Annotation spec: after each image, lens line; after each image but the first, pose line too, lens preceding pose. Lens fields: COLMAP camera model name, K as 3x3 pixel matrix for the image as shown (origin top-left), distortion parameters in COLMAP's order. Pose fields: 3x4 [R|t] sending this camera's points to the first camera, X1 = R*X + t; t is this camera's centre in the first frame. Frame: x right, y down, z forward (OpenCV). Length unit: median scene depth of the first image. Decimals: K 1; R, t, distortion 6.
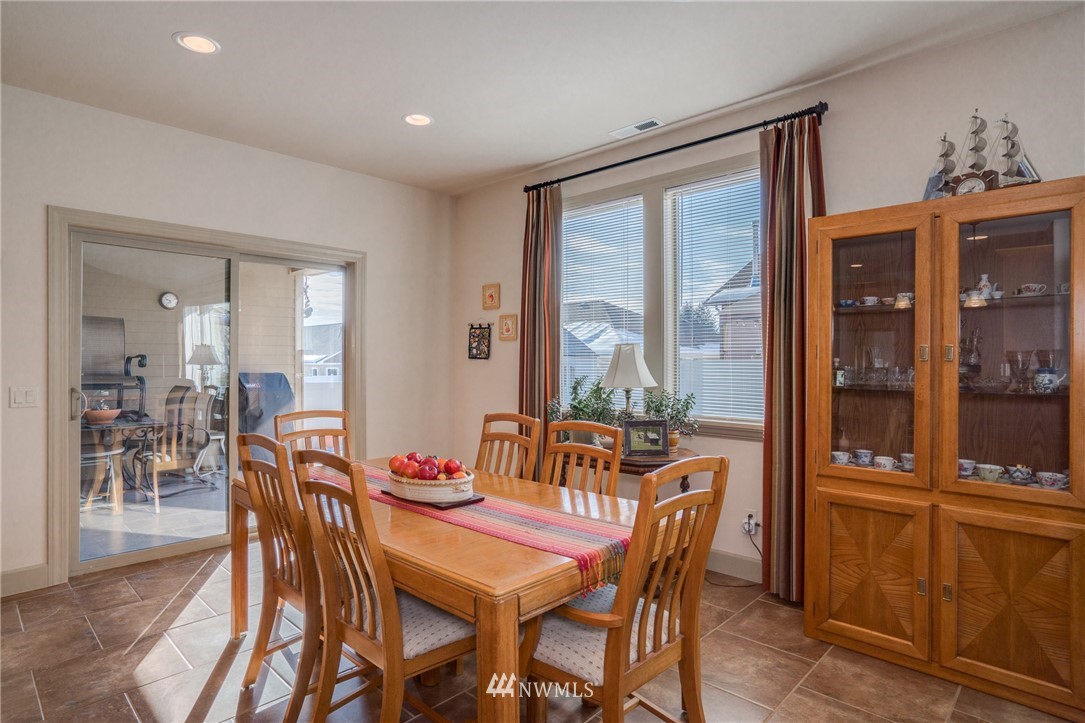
lens RADIAL K [[571.6, 0, 542.5], [0, 571.6, 361.5], [0, 0, 1]] dist [-0.026949, 0.000507]
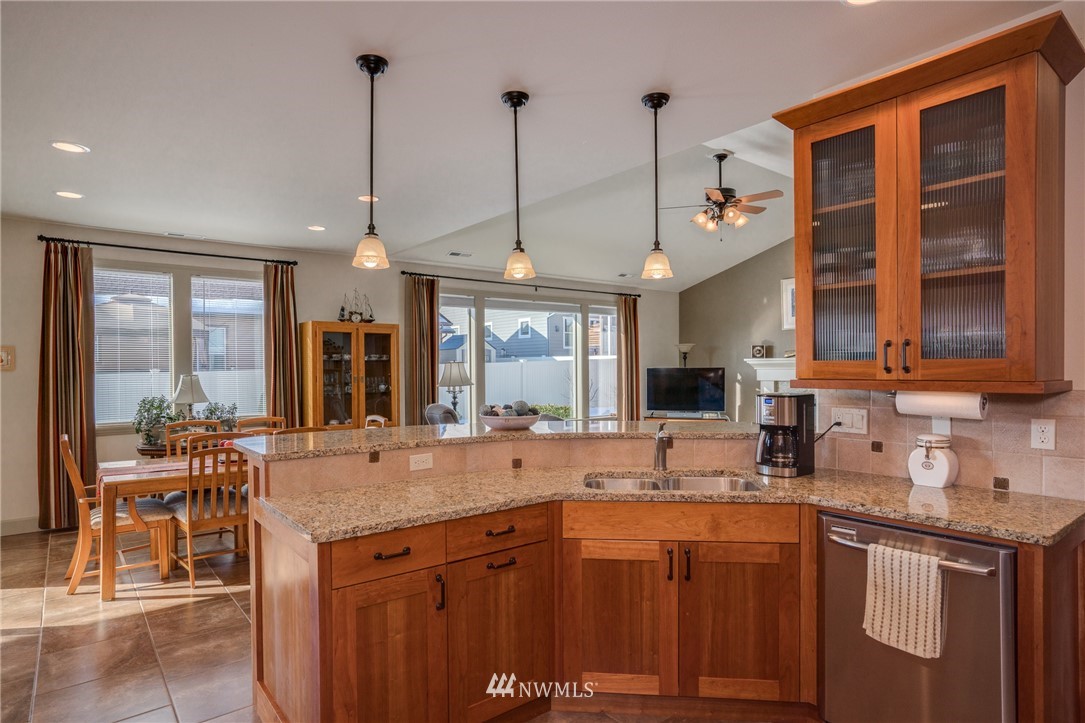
lens RADIAL K [[601.5, 0, 541.5], [0, 601.5, 375.8], [0, 0, 1]] dist [-0.017710, 0.000792]
pose [[0.130430, -0.017657, 0.991300, -1.136204], [0.013952, 0.999775, 0.015972, -0.035575], [-0.991359, 0.011748, 0.130648, -0.141891]]
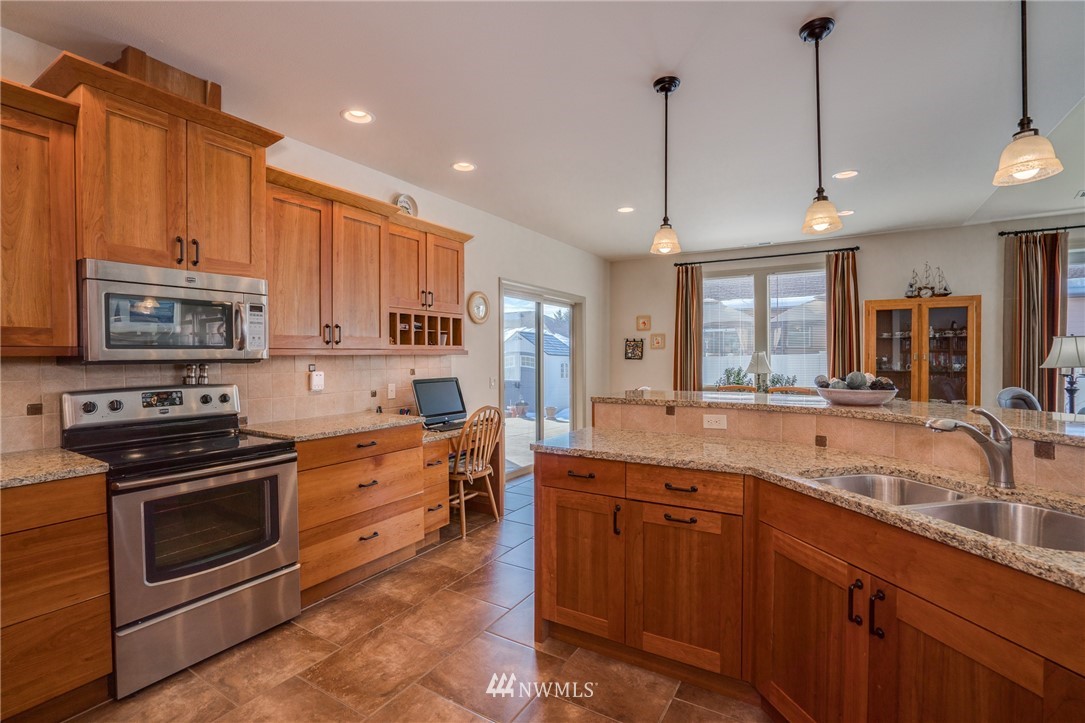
lens RADIAL K [[498.9, 0, 536.6], [0, 498.9, 362.2], [0, 0, 1]] dist [-0.053713, 0.021538]
pose [[0.977214, -0.008510, 0.212086, -0.835266], [0.007319, 0.999953, 0.006399, -0.008974], [-0.212130, -0.004701, 0.977230, -0.457153]]
